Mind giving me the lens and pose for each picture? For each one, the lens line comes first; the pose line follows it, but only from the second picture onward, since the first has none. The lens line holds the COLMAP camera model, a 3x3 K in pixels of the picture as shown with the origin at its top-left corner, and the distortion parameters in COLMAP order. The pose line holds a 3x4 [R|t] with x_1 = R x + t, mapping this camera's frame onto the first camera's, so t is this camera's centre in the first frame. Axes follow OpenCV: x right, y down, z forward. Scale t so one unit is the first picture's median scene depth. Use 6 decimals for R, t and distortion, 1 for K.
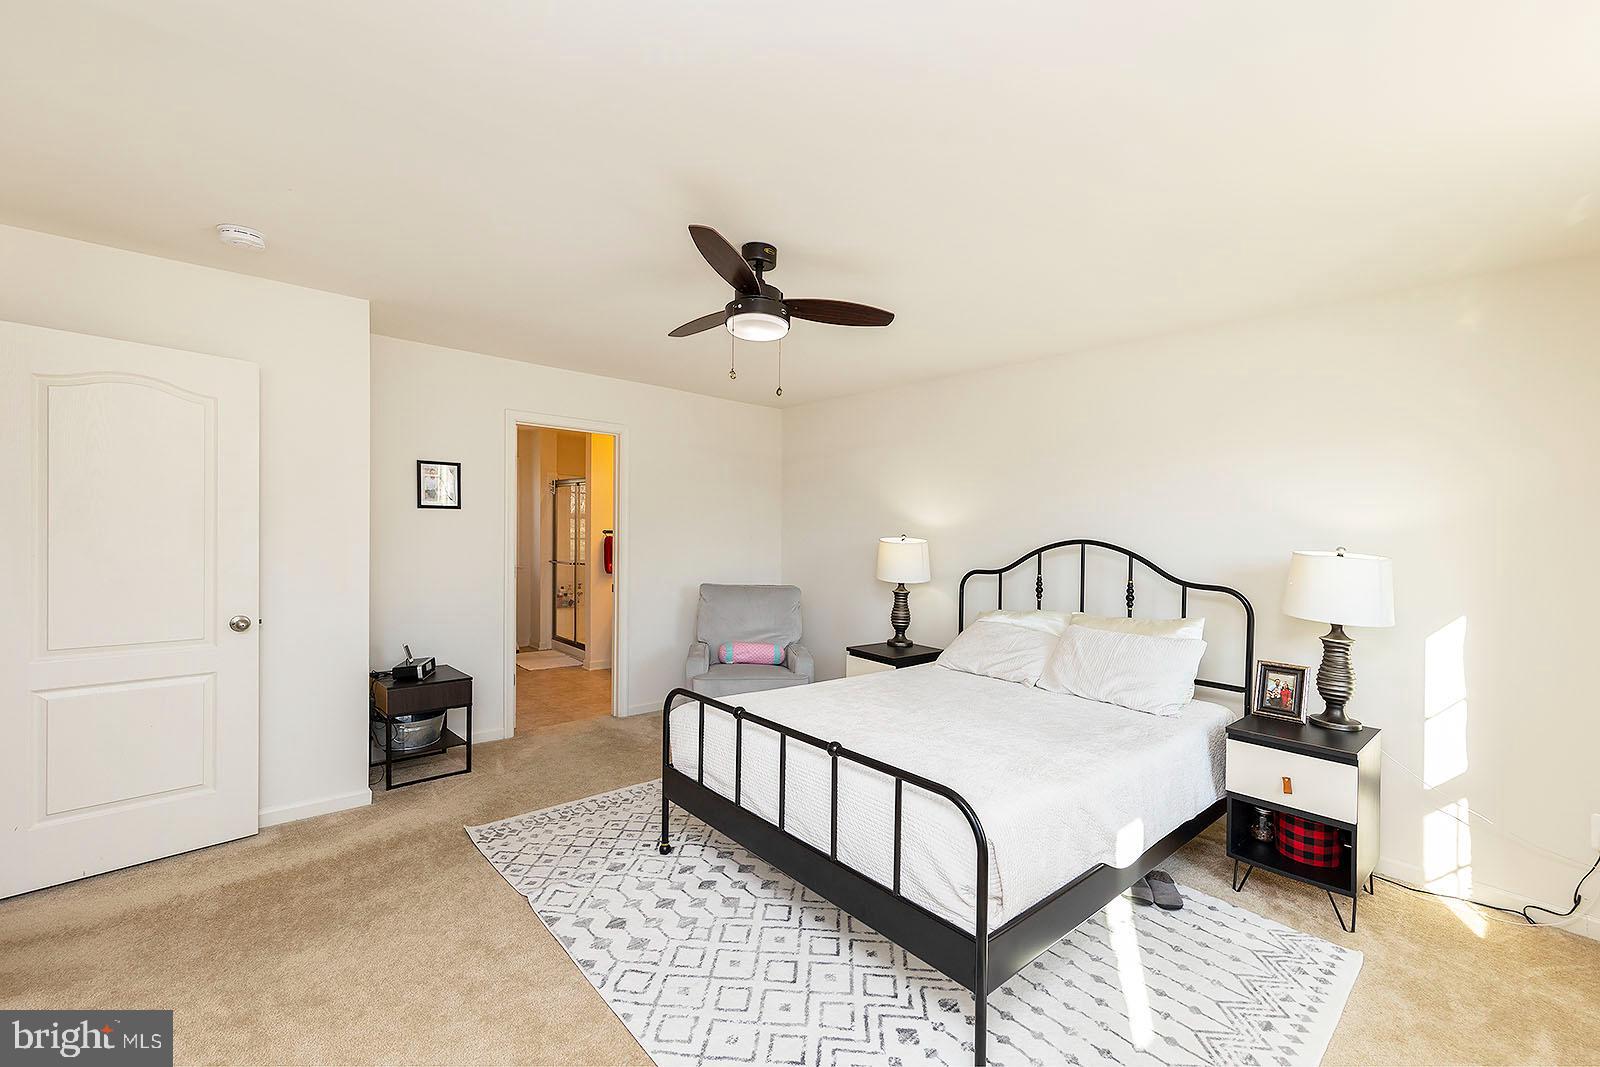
lens RADIAL K [[673.0, 0, 800.1], [0, 673.0, 531.8], [0, 0, 1]] dist [0.025069, 0.000069]
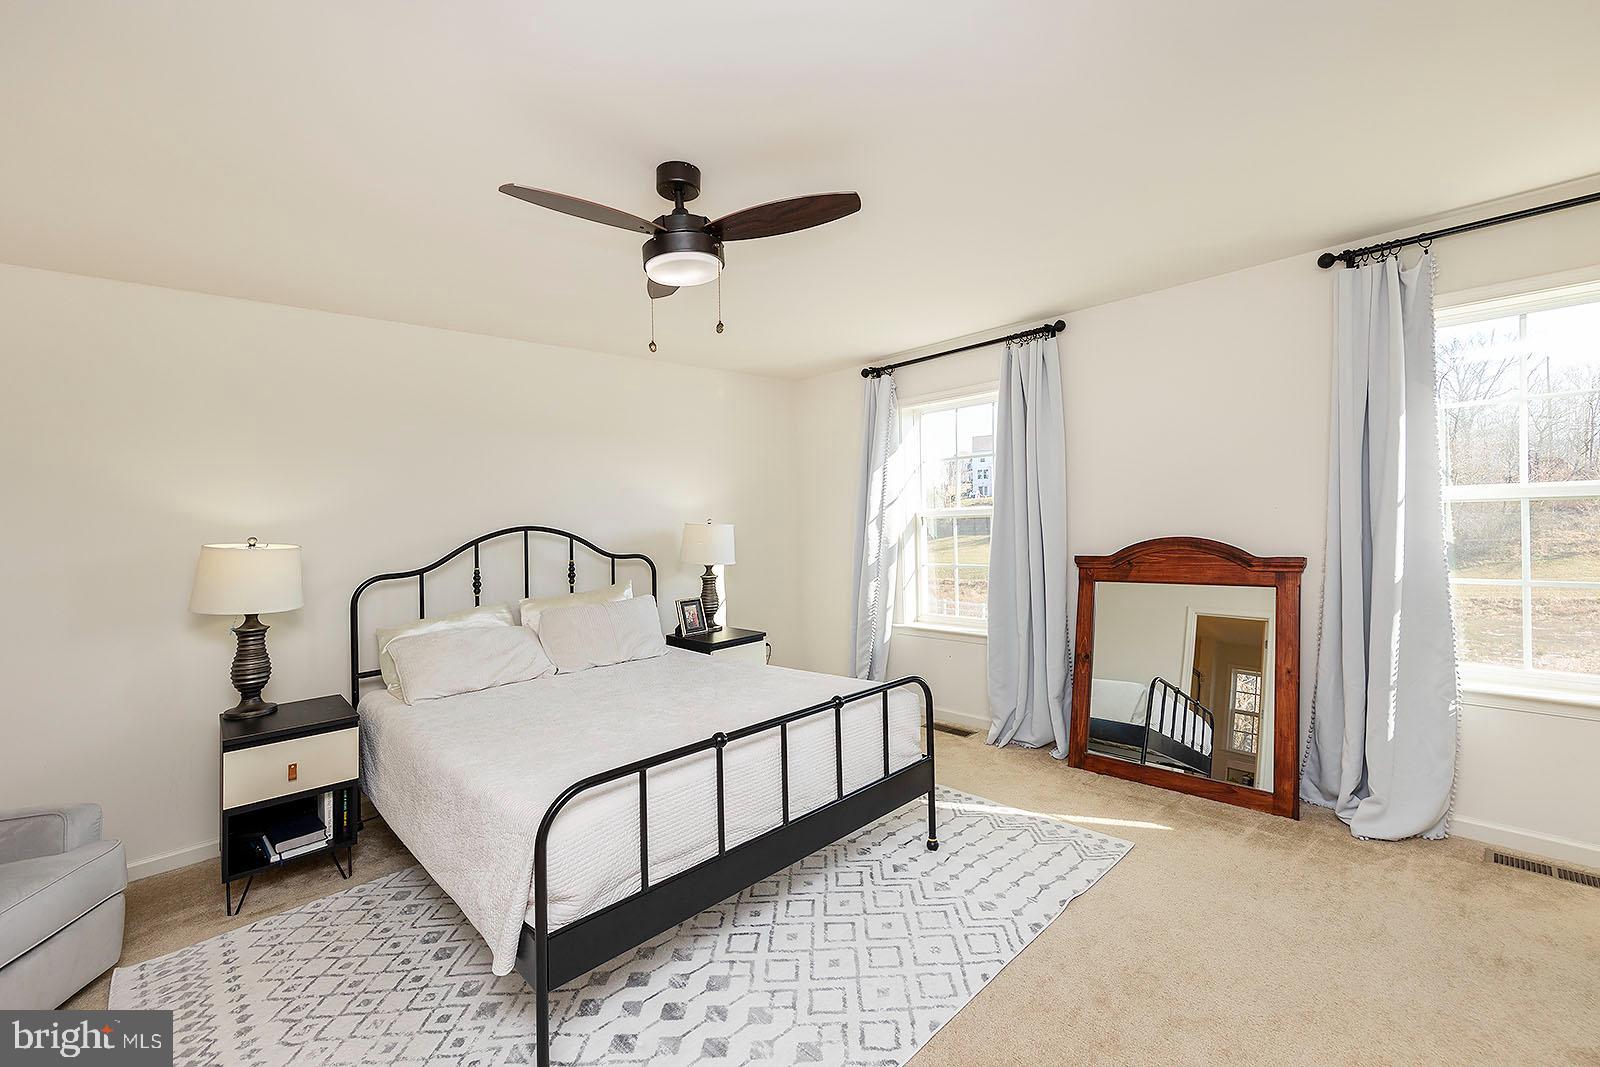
lens RADIAL K [[681.8, 0, 791.8], [0, 681.8, 527.9], [0, 0, 1]] dist [0.002169, 0.000025]
pose [[-0.044217, -0.047316, 0.997901, -0.637263], [0.038419, 0.998058, 0.049026, -0.021534], [-0.998283, 0.040506, -0.042313, 0.662061]]
